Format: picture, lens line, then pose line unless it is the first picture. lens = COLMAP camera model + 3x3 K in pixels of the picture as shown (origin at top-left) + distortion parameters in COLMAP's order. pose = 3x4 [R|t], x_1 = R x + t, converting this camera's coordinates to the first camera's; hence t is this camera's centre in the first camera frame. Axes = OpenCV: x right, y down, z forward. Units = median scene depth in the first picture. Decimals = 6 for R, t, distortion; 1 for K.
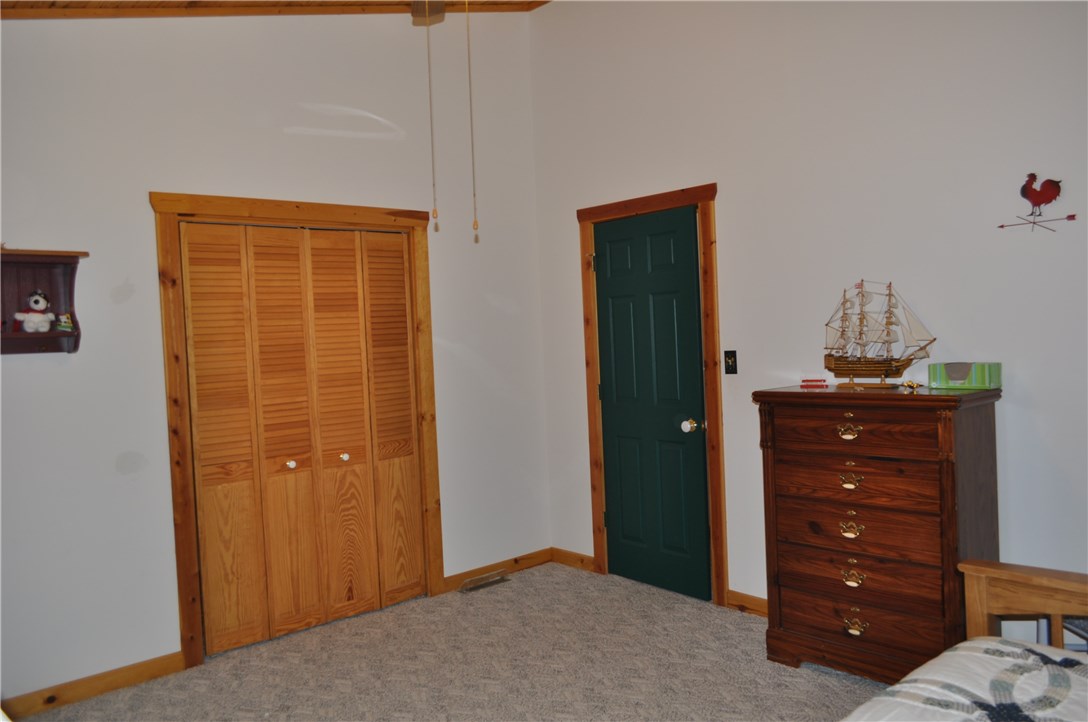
lens RADIAL K [[851.9, 0, 542.7], [0, 851.9, 358.5], [0, 0, 1]] dist [-0.009462, 0.007766]
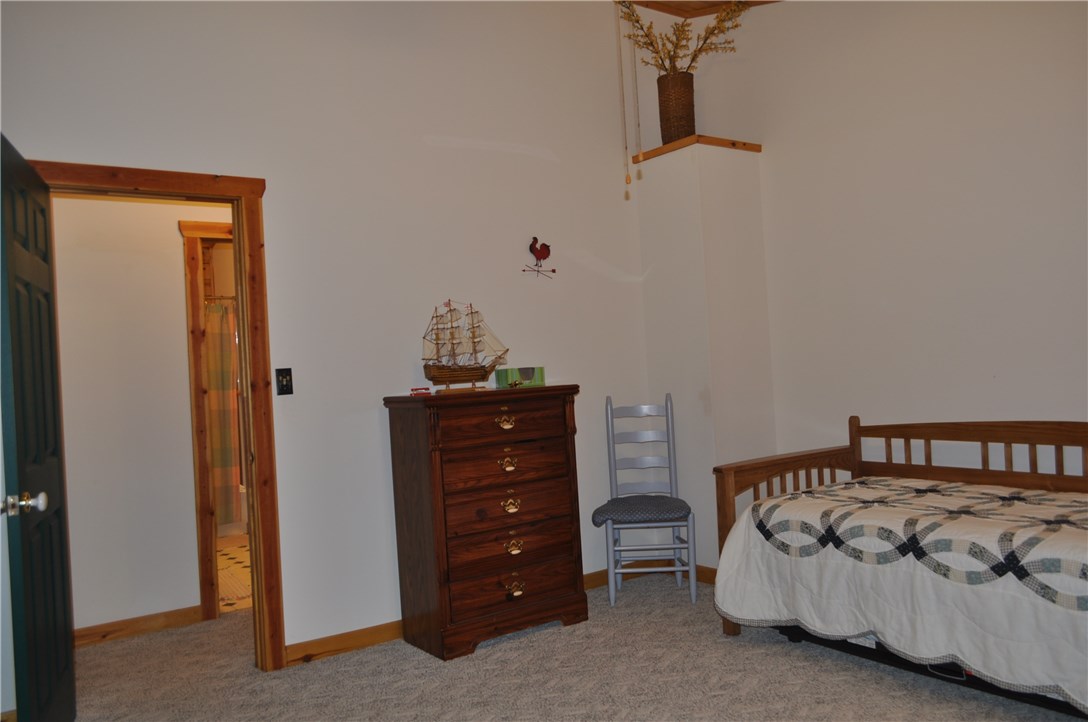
lens RADIAL K [[851.9, 0, 548.6], [0, 851.9, 362.4], [0, 0, 1]] dist [-0.009462, 0.007766]
pose [[0.100040, 0.046484, 0.993897, -0.771904], [0.084208, 0.994929, -0.055008, 0.068855], [-0.991414, 0.089197, 0.095618, 0.774709]]
